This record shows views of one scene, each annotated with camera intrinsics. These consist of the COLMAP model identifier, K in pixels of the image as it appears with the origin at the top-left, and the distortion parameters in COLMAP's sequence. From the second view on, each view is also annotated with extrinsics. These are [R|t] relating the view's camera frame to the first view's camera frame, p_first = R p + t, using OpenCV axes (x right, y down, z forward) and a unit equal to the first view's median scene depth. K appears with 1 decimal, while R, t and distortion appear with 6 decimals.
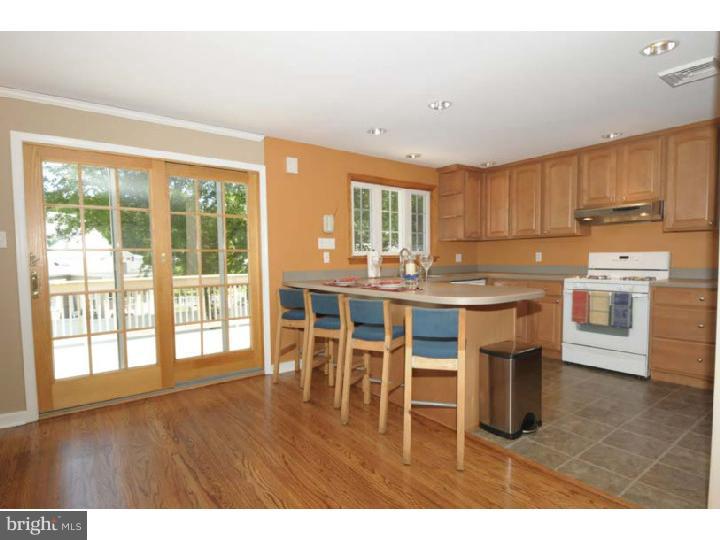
lens RADIAL K [[337.7, 0, 357.5], [0, 337.7, 273.4], [0, 0, 1]] dist [0.003616, -0.014930]
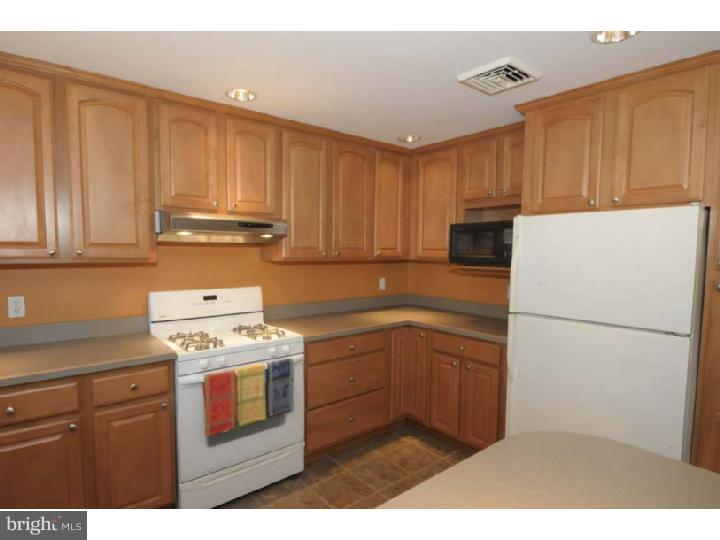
lens RADIAL K [[391.7, 0, 341.0], [0, 391.7, 273.5], [0, 0, 1]] dist [0.004193, -0.024719]
pose [[-0.077528, -0.051494, 0.995659, 0.046077], [0.048093, 0.997310, 0.055324, -0.123848], [-0.995830, 0.052173, -0.074843, 0.823278]]
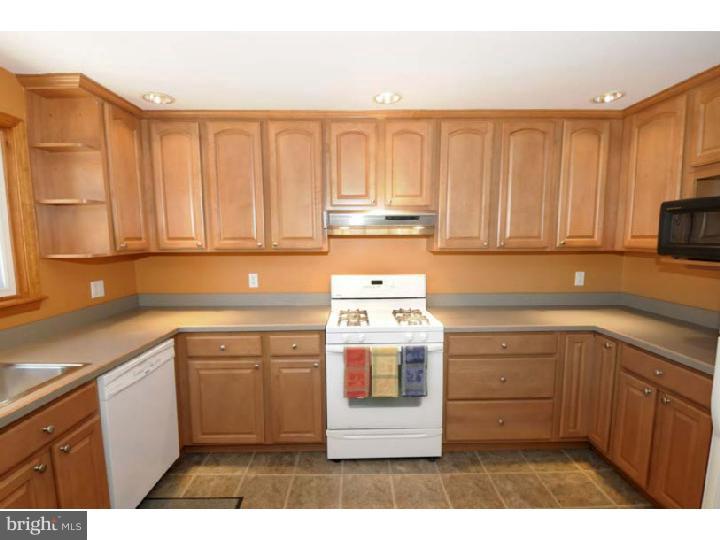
lens RADIAL K [[337.7, 0, 357.5], [0, 337.7, 273.4], [0, 0, 1]] dist [0.003616, -0.014930]
pose [[0.547991, -0.076579, 0.832972, 0.158345], [0.048168, 0.997037, 0.059974, -0.115129], [-0.835096, 0.007258, 0.550056, 0.640509]]
